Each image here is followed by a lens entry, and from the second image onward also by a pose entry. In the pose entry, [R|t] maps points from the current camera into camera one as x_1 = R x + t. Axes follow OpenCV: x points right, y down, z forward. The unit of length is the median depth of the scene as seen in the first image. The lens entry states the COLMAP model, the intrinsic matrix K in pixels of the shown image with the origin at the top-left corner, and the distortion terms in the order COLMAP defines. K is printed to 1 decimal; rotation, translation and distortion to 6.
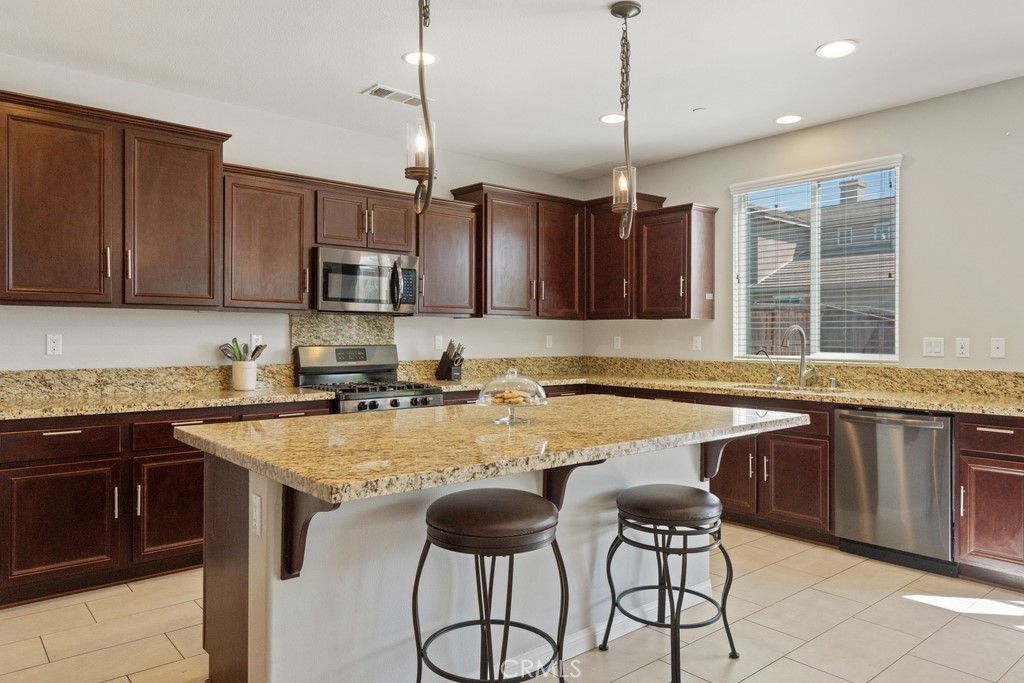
lens RADIAL K [[685.9, 0, 512.0], [0, 685.9, 341.5], [0, 0, 1]] dist [0.032554, -0.001335]
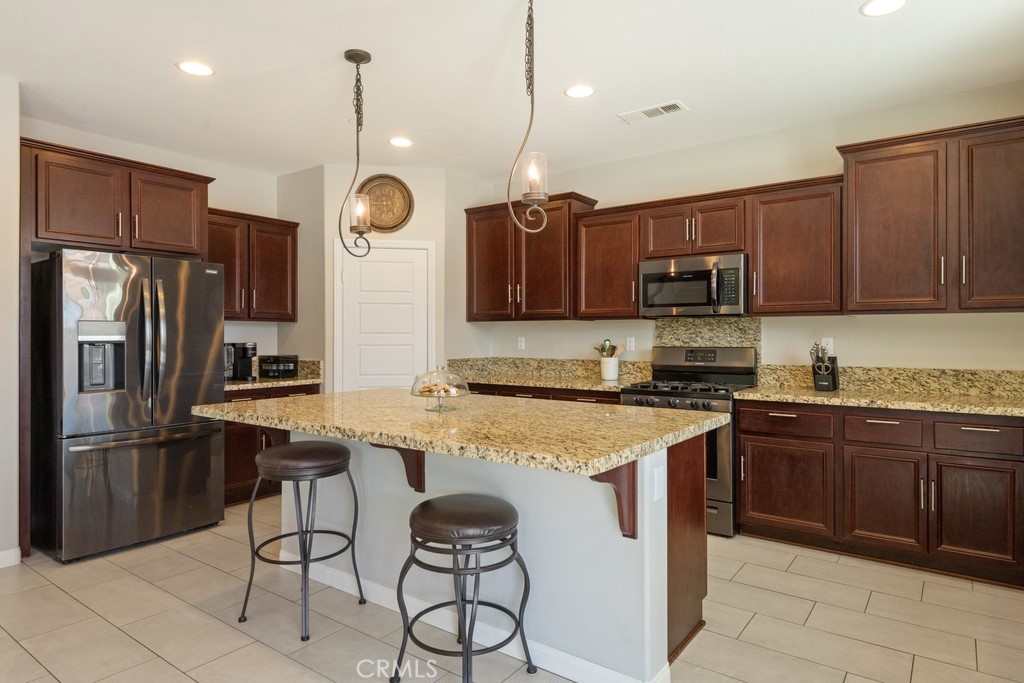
lens RADIAL K [[598.1, 0, 509.2], [0, 598.1, 334.5], [0, 0, 1]] dist [0.016230, -0.000319]
pose [[0.230389, -0.006136, -0.973079, 0.638323], [-0.008643, 0.999928, -0.008352, -0.003479], [0.973060, 0.010334, 0.230319, 0.536383]]
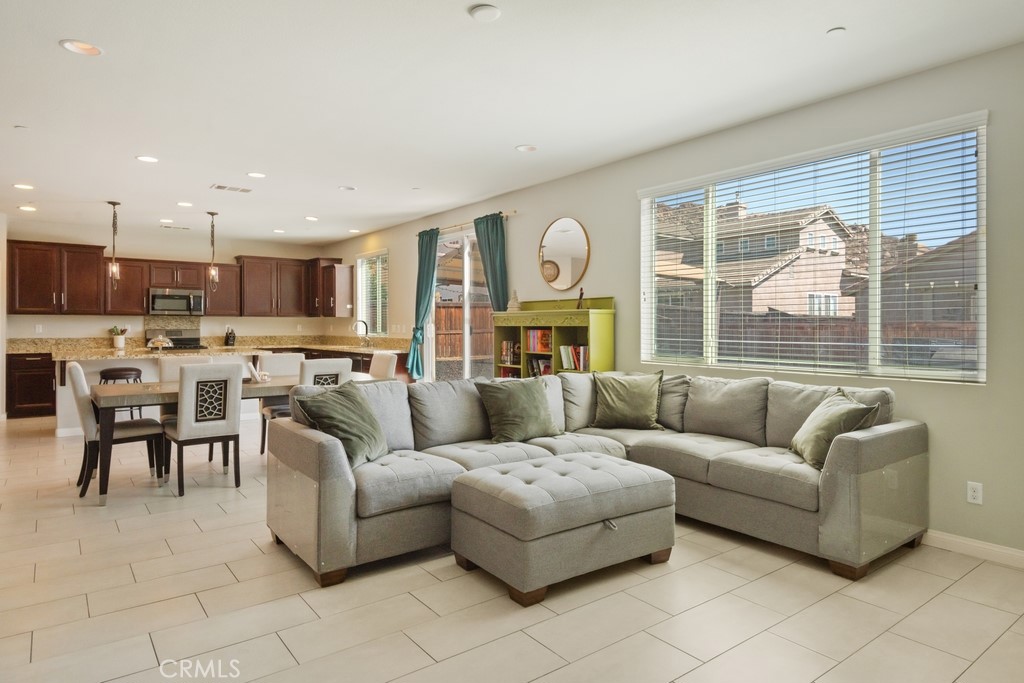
lens RADIAL K [[607.7, 0, 513.7], [0, 607.7, 331.3], [0, 0, 1]] dist [0.005721, -0.000541]
pose [[0.998611, -0.002417, -0.052624, 1.070602], [0.002449, 0.999997, 0.000560, 0.014942], [0.052622, -0.000688, 0.998614, -1.029466]]
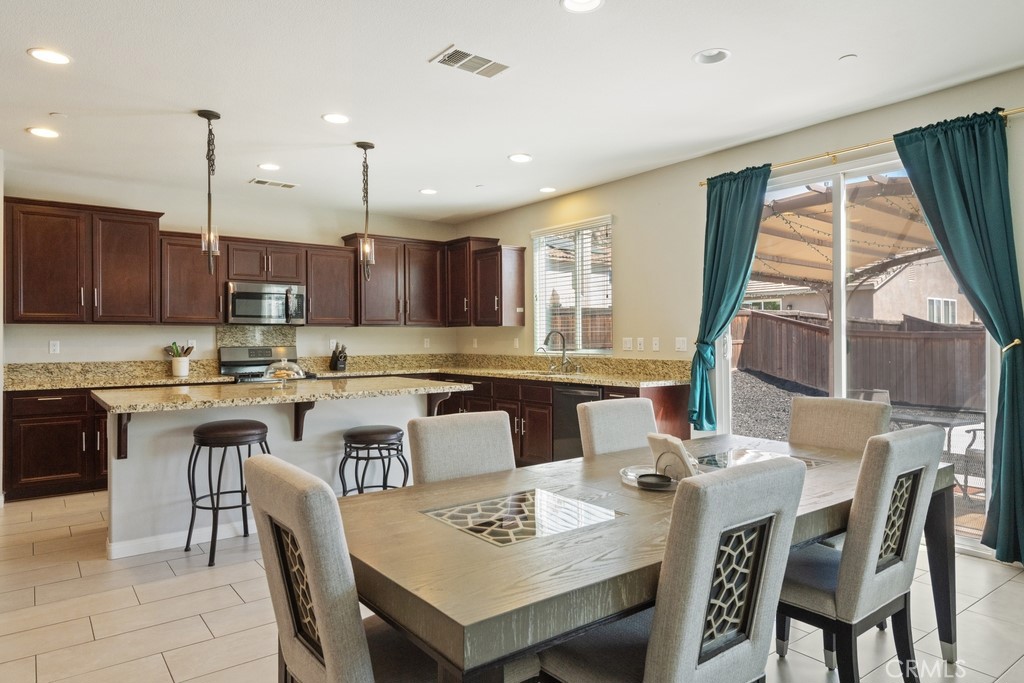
lens RADIAL K [[638.3, 0, 512.0], [0, 638.3, 341.5], [0, 0, 1]] dist [0.024988, -0.001694]
pose [[0.998174, -0.008640, -0.059788, 0.416175], [0.008379, 0.999954, -0.004611, 0.006019], [0.059825, 0.004102, 0.998200, -0.366826]]
